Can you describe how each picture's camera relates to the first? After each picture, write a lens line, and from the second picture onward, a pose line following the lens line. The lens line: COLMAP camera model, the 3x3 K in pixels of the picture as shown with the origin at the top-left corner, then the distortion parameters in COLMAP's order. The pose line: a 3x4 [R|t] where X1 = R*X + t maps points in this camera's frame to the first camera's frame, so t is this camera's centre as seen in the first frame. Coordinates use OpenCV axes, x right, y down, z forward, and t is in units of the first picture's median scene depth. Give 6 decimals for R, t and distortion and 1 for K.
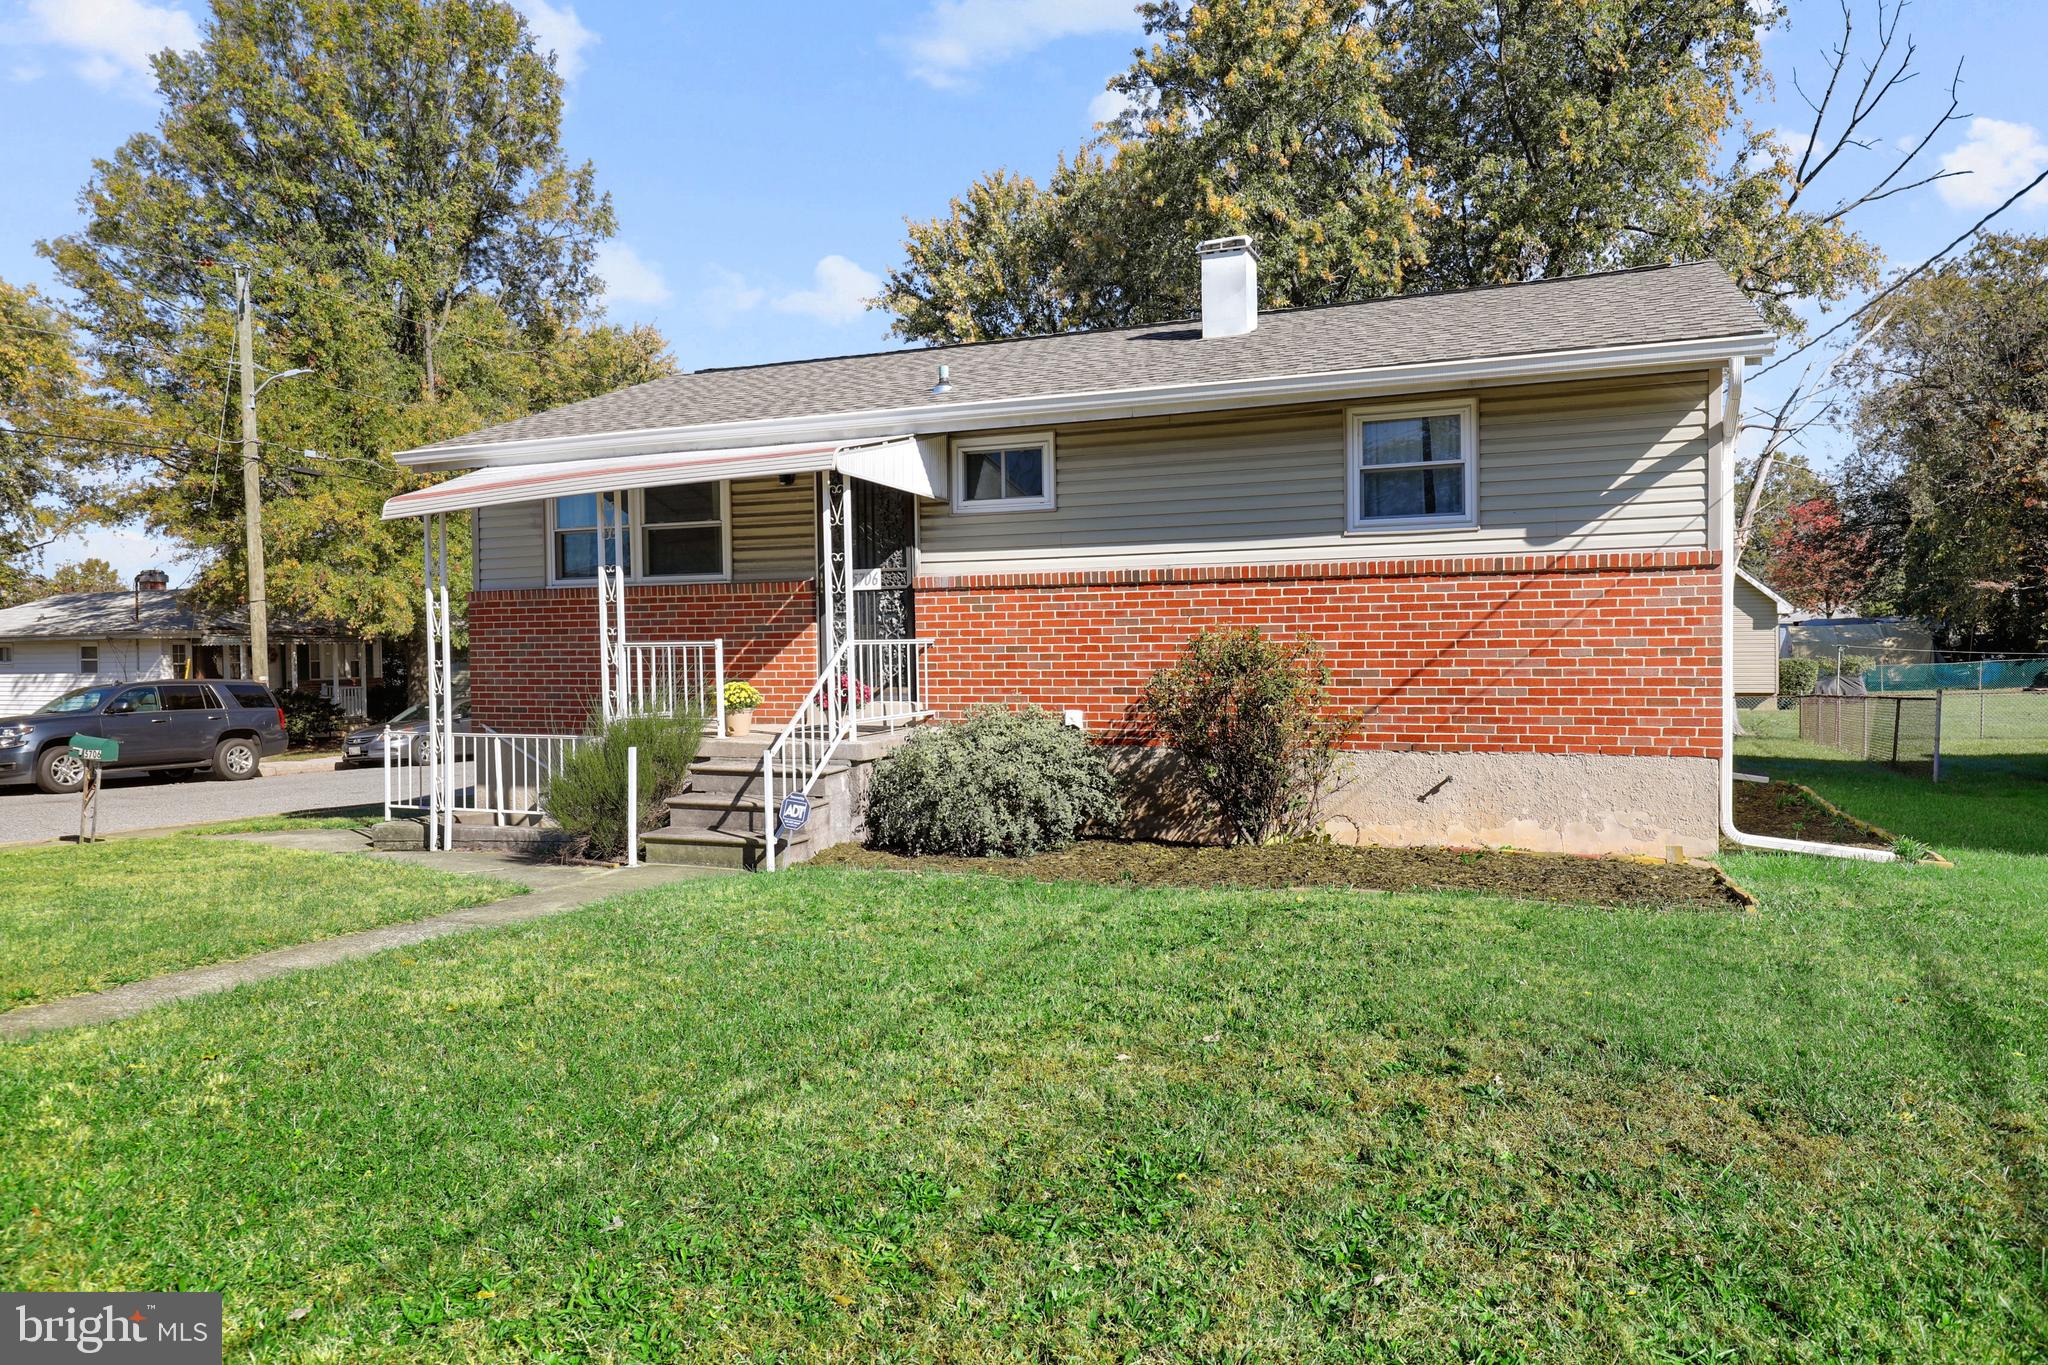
lens RADIAL K [[1337.4, 0, 1030.2], [0, 1337.4, 691.9], [0, 0, 1]] dist [0.008282, -0.000838]
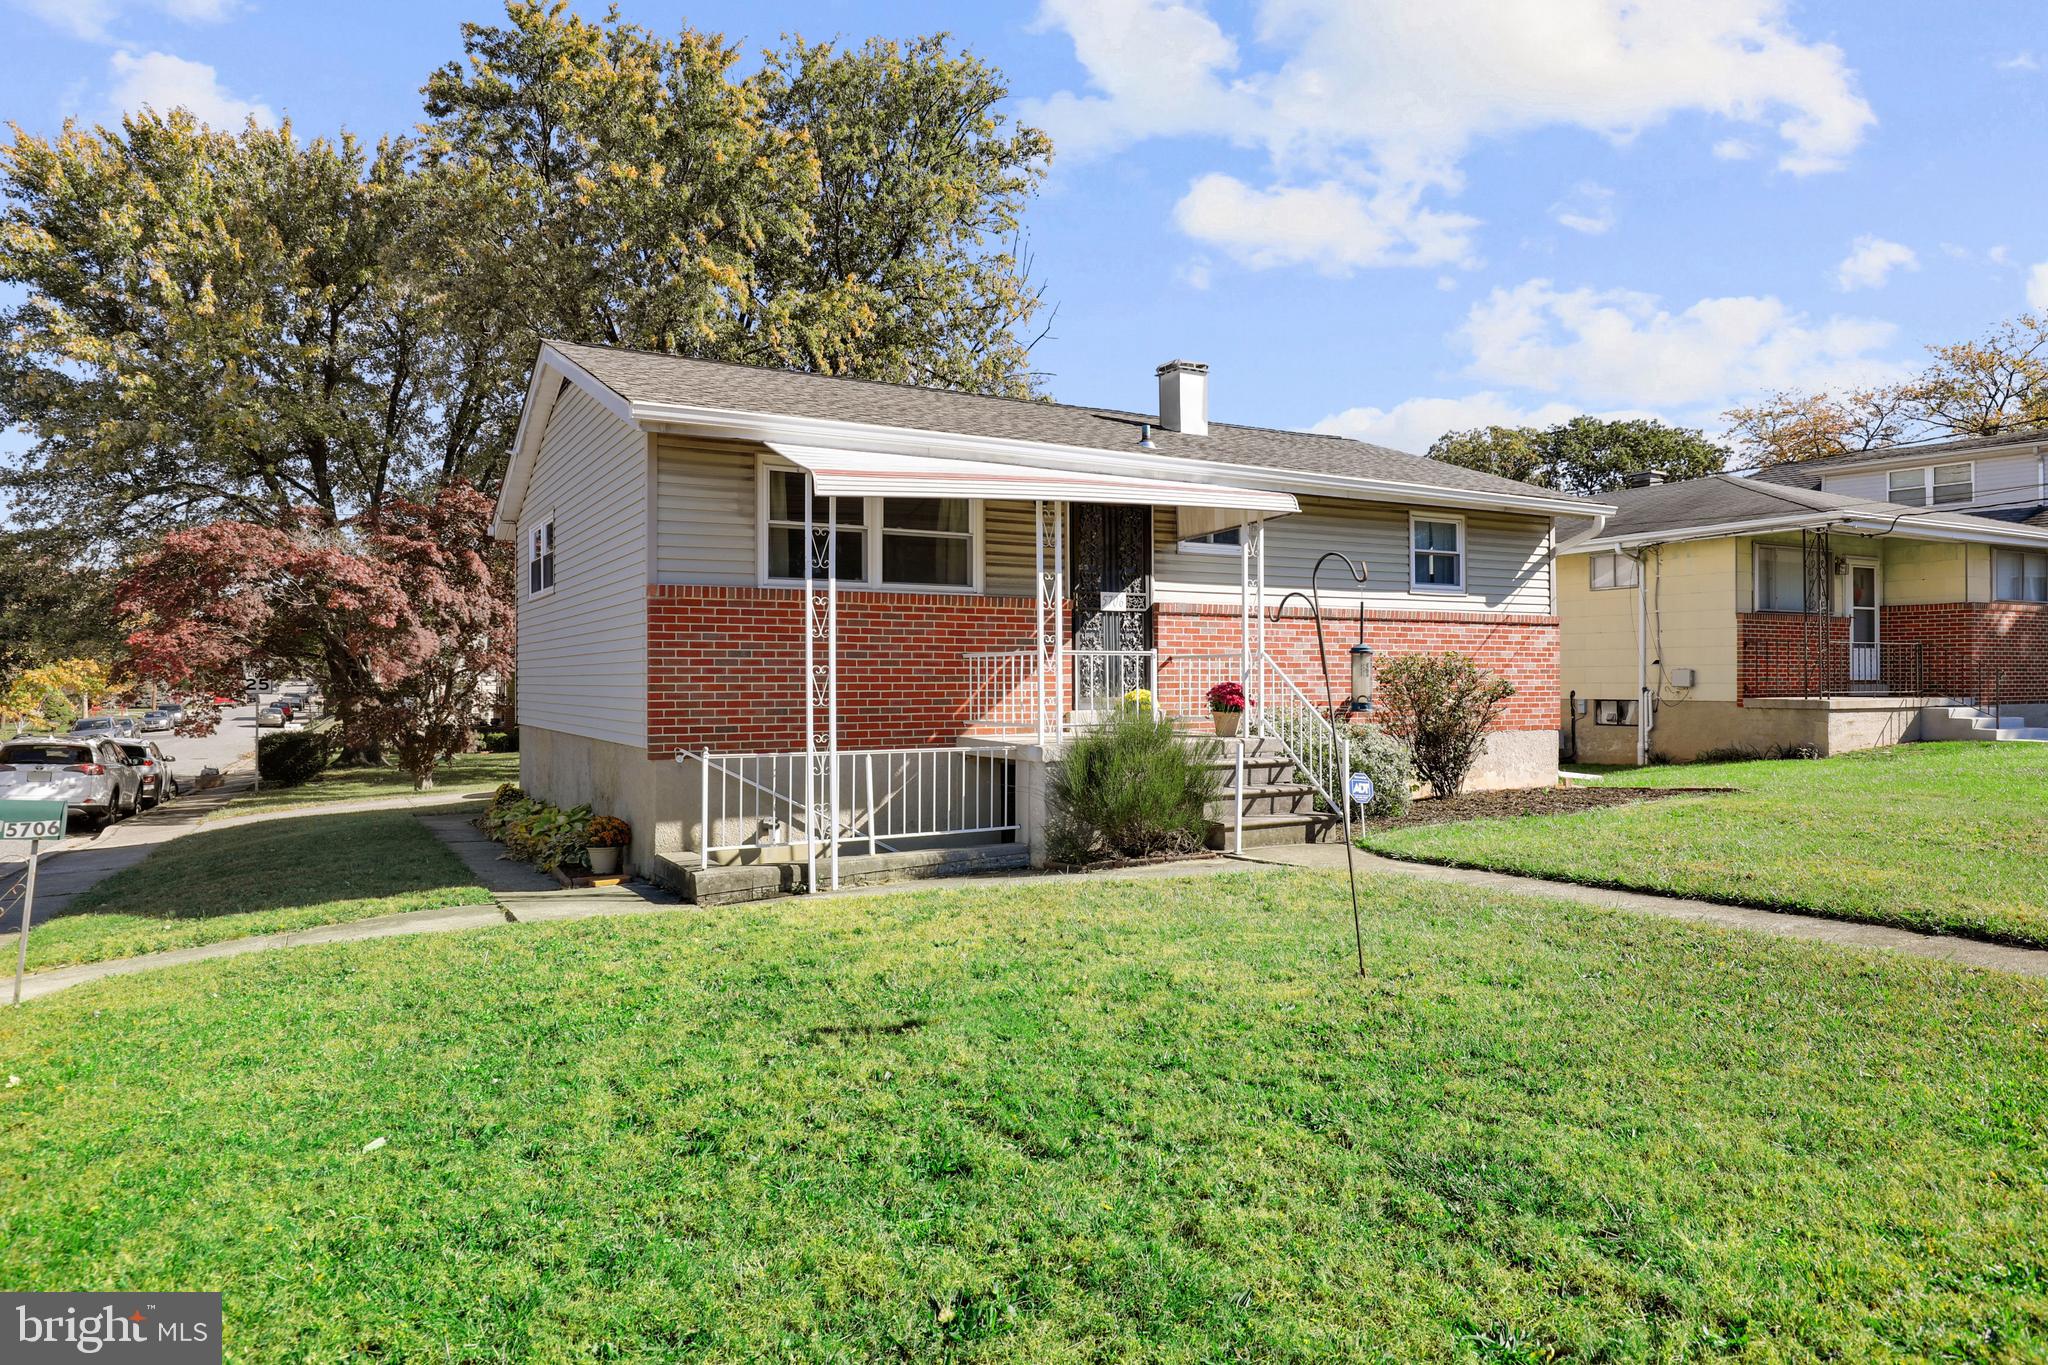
lens RADIAL K [[1245.2, 0, 1015.0], [0, 1245.2, 675.5], [0, 0, 1]] dist [-0.022615, -0.000609]
pose [[0.615867, 0.013448, 0.787736, -1.151873], [0.025903, 0.998968, -0.037306, 0.017544], [-0.787424, 0.043381, 0.614883, 0.488240]]
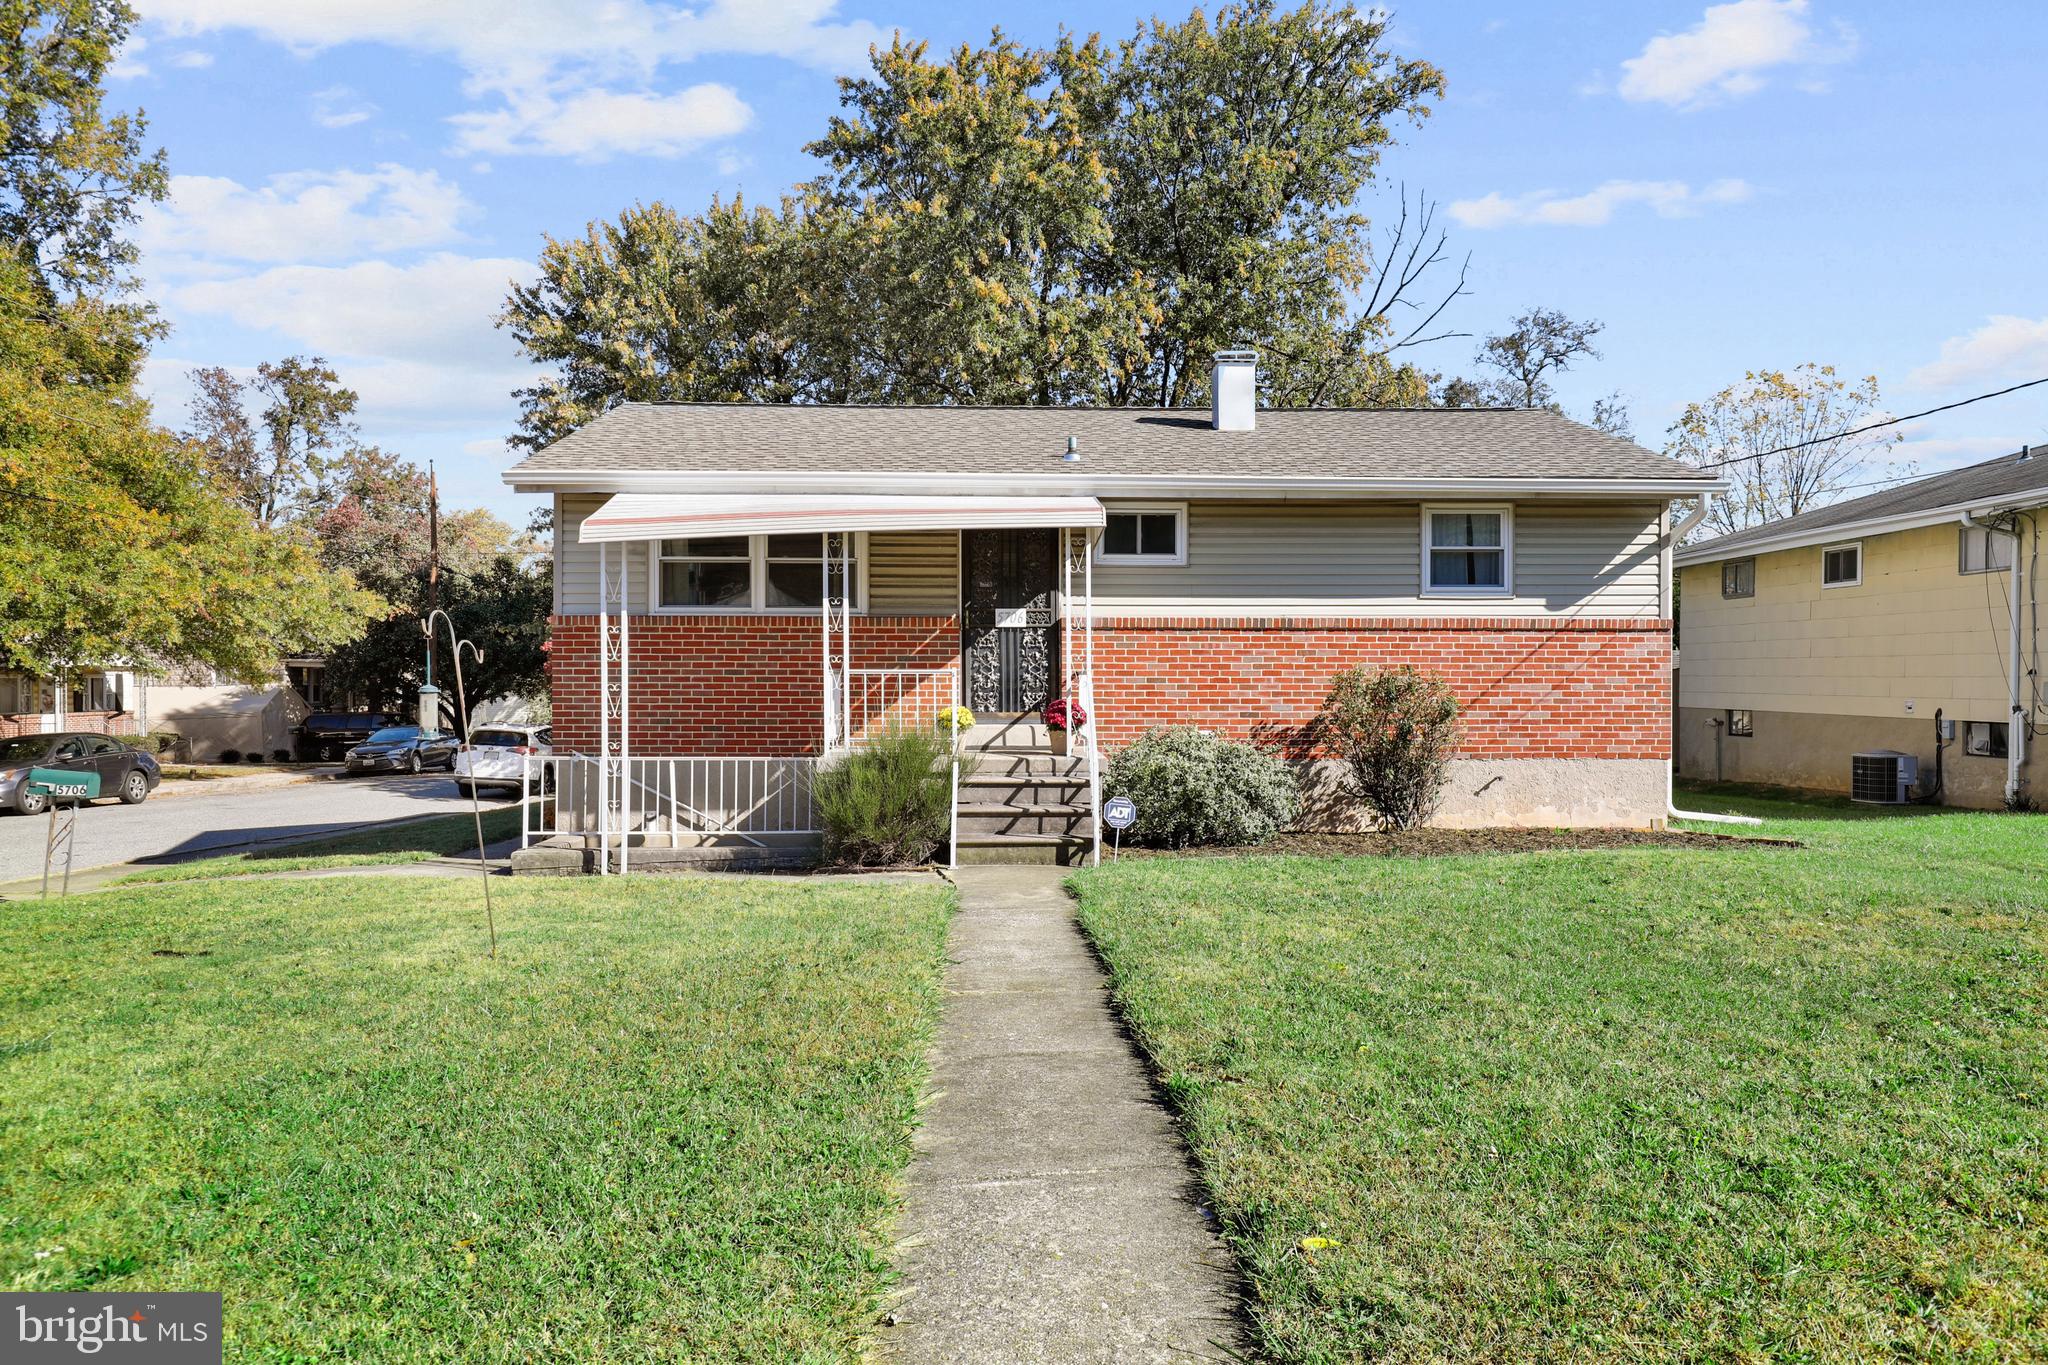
lens RADIAL K [[1337.4, 0, 1030.2], [0, 1337.4, 691.9], [0, 0, 1]] dist [0.008282, -0.000838]
pose [[0.910282, 0.008897, 0.413894, -0.668568], [0.002891, 0.999608, -0.027846, 0.012700], [-0.413979, 0.026544, 0.909899, -0.049999]]
